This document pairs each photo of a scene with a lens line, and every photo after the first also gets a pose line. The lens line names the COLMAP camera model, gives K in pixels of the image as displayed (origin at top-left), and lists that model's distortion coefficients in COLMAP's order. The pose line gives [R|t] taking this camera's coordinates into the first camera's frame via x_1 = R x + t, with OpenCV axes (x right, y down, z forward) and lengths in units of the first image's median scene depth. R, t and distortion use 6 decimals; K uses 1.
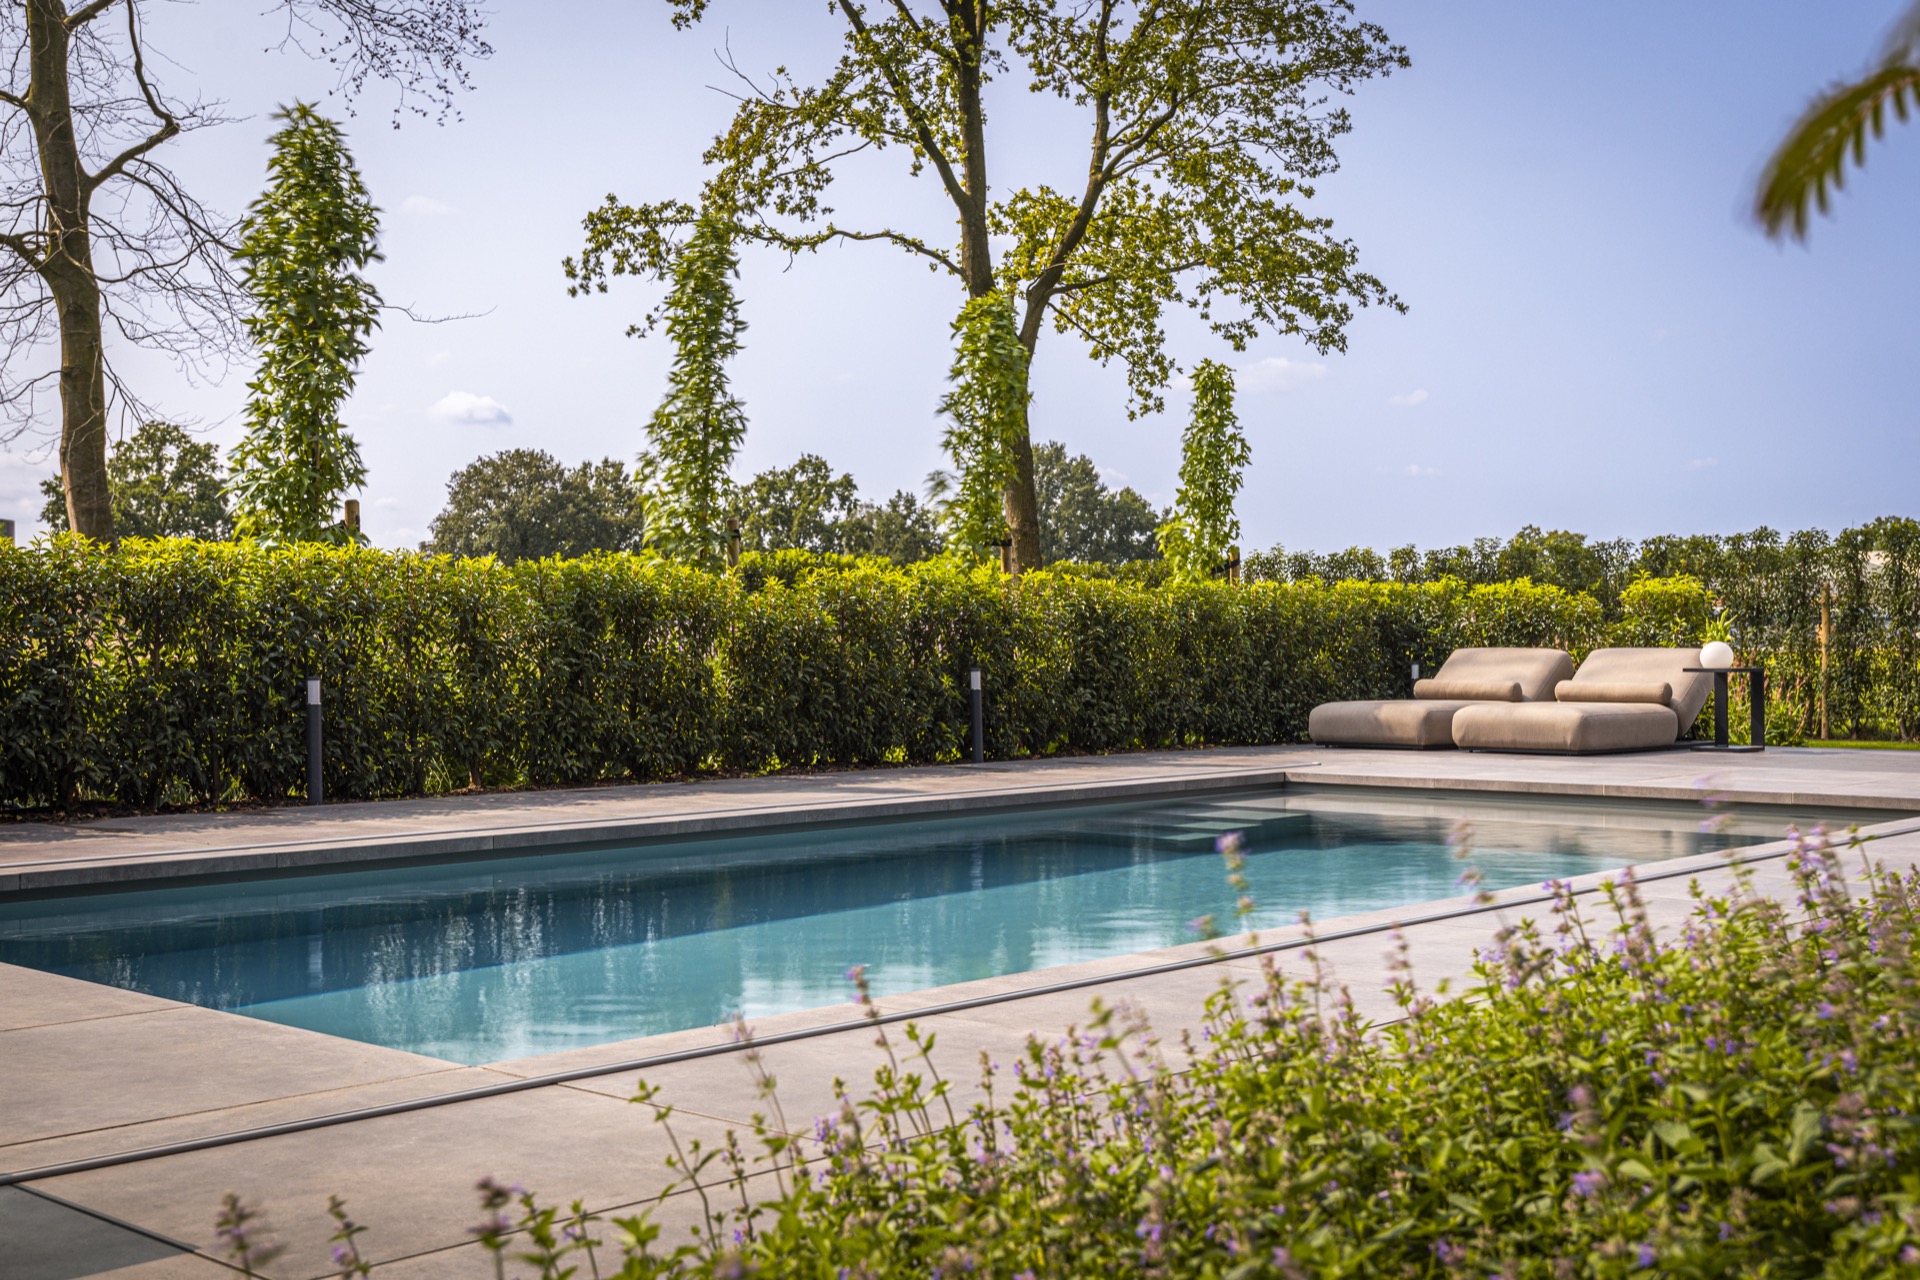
lens RADIAL K [[2256.9, 0, 856.7], [0, 2256.9, 645.3], [0, 0, 1]] dist [-0.022549, 0.055495]
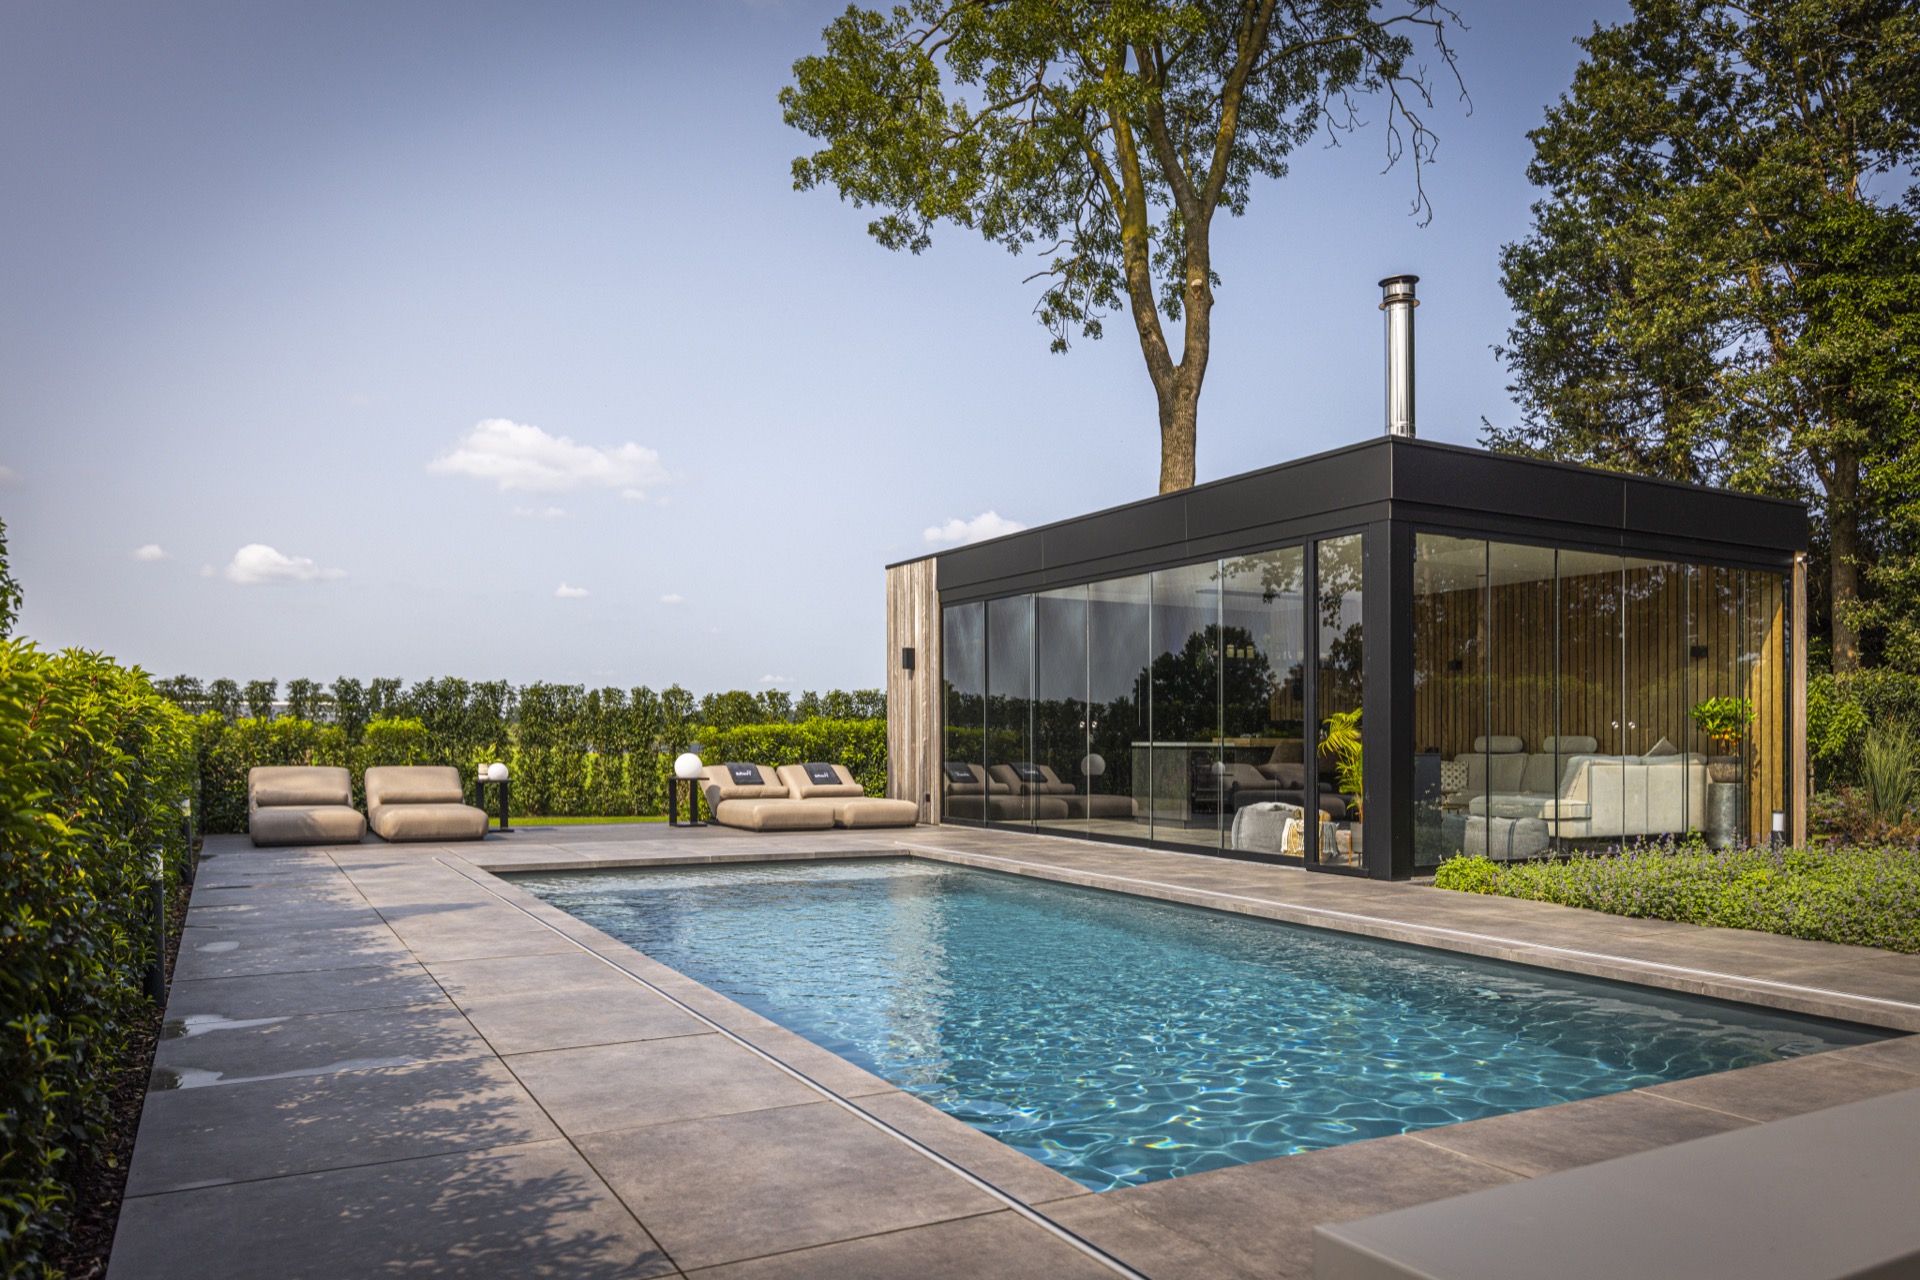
lens RADIAL K [[1321.8, 0, 954.7], [0, 1321.8, 783.1], [0, 0, 1]] dist [-0.000019, 0.001452]
pose [[0.294858, -0.026717, 0.955167, -0.249655], [-0.005487, 0.999545, 0.029653, -0.010527], [-0.955525, -0.013985, 0.294577, 0.241159]]
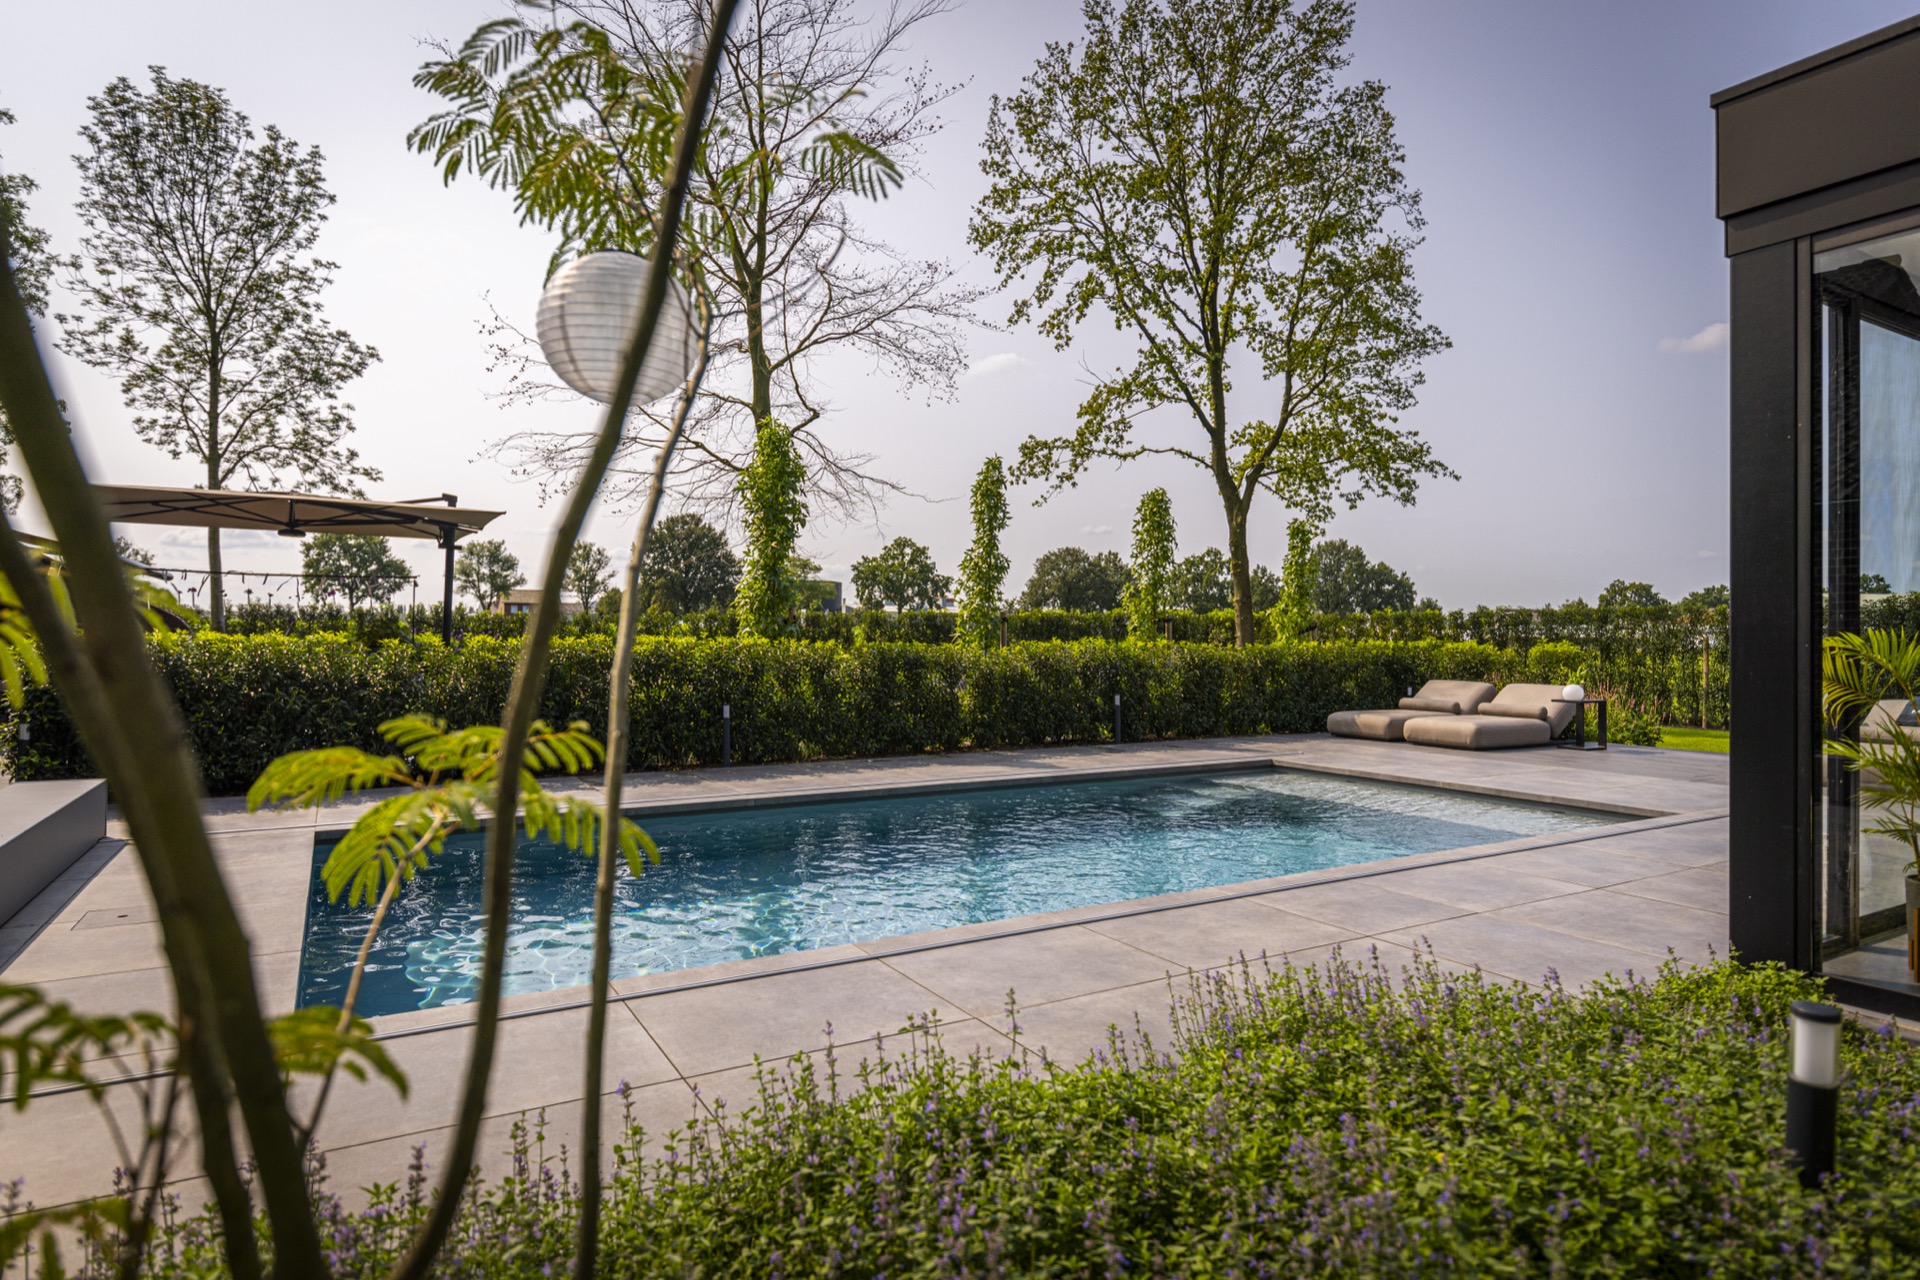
lens RADIAL K [[1074.0, 0, 942.2], [0, 1074.0, 630.9], [0, 0, 1]] dist [-0.000897, 0.000549]
pose [[0.960749, 0.006956, -0.277331, 0.087732], [-0.008548, 0.999953, -0.004533, -0.020125], [0.277286, 0.006726, 0.960764, 0.052705]]
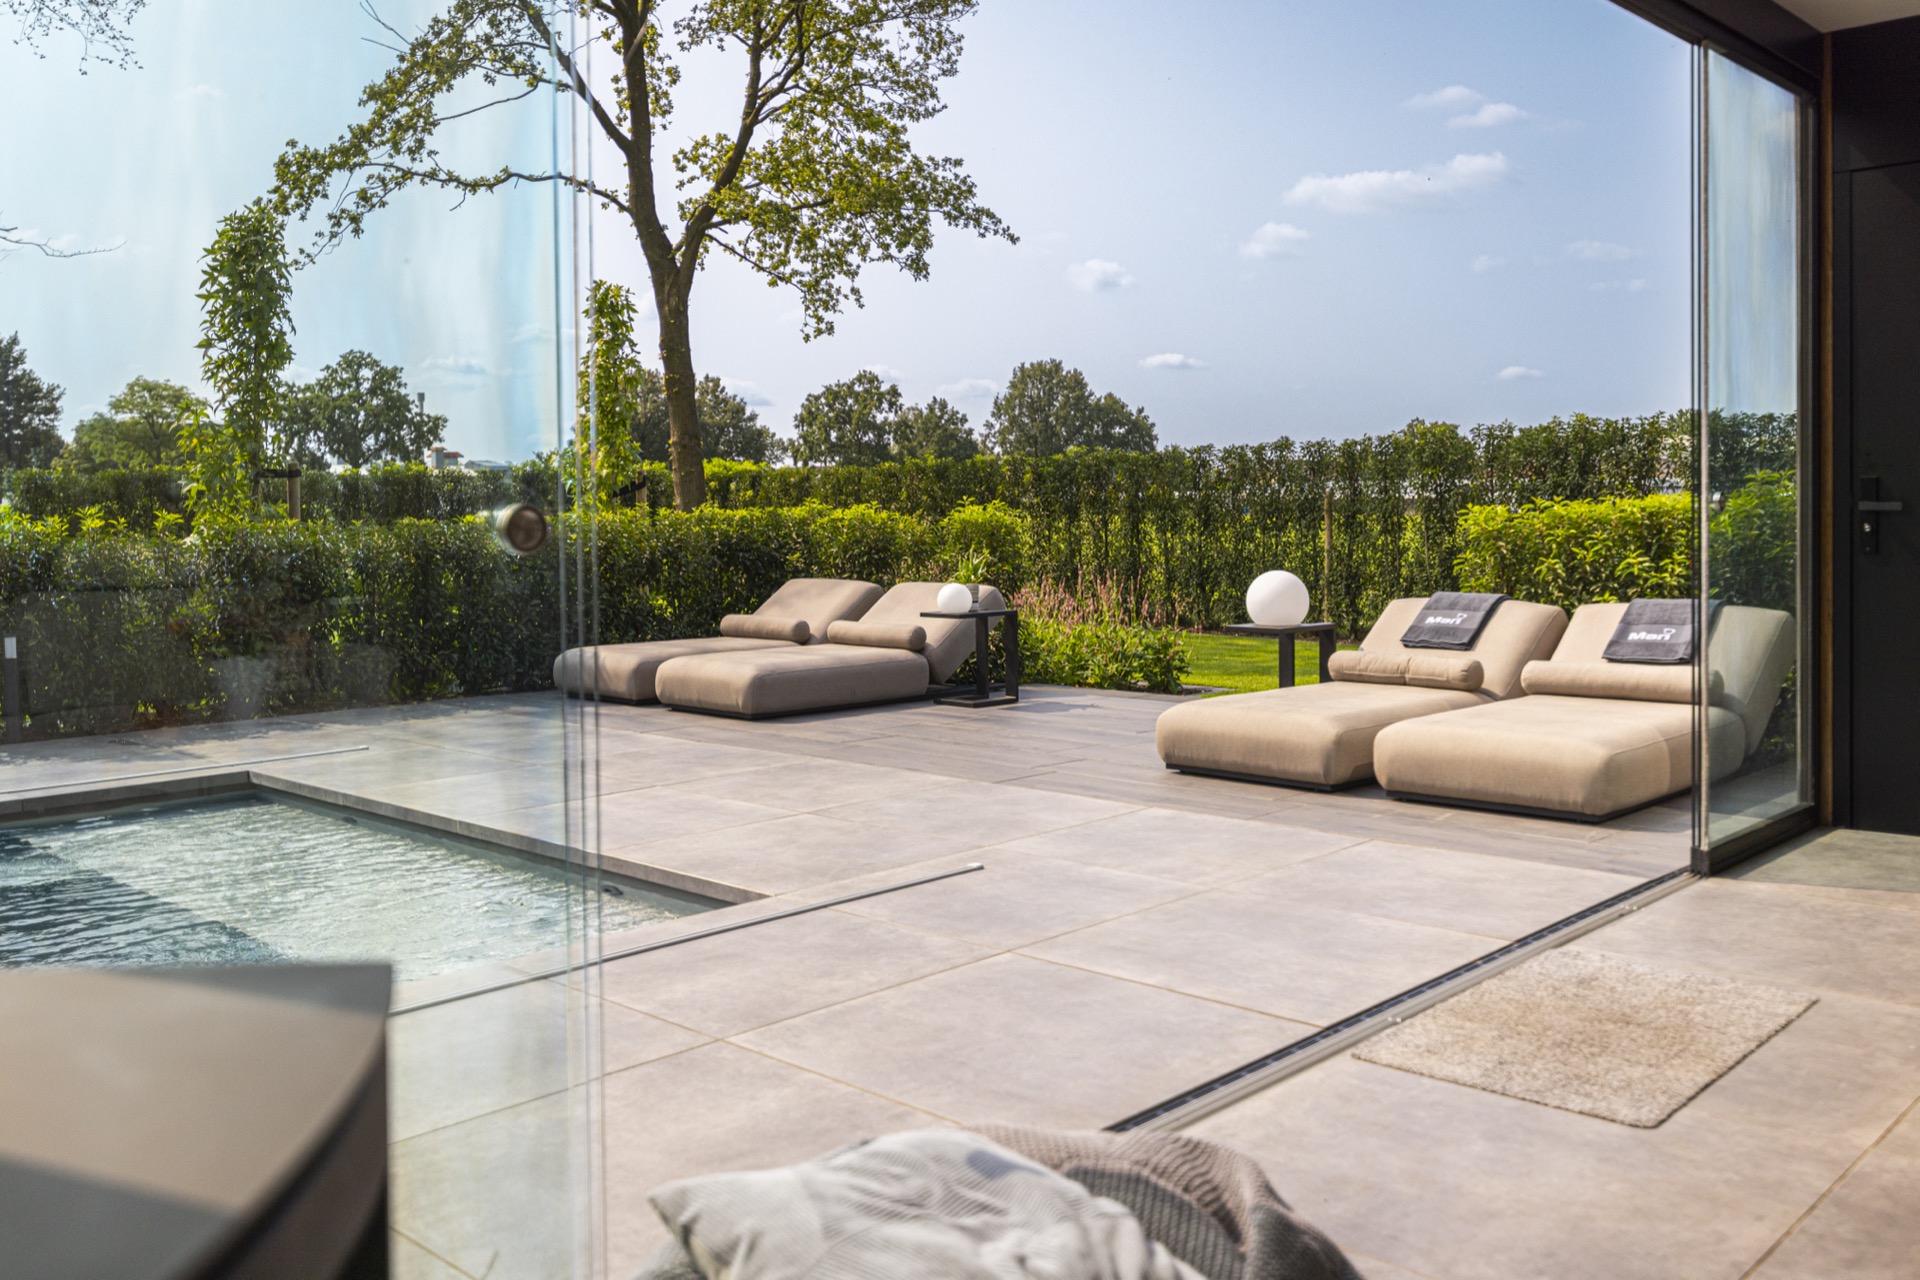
lens RADIAL K [[1650.4, 0, 966.5], [0, 1650.4, 534.4], [0, 0, 1]] dist [-0.009608, 0.079145]
pose [[0.999946, -0.010367, 0.000385, 0.227635], [0.010360, 0.999826, 0.015495, -0.018375], [-0.000546, -0.015490, 0.999880, 0.201883]]
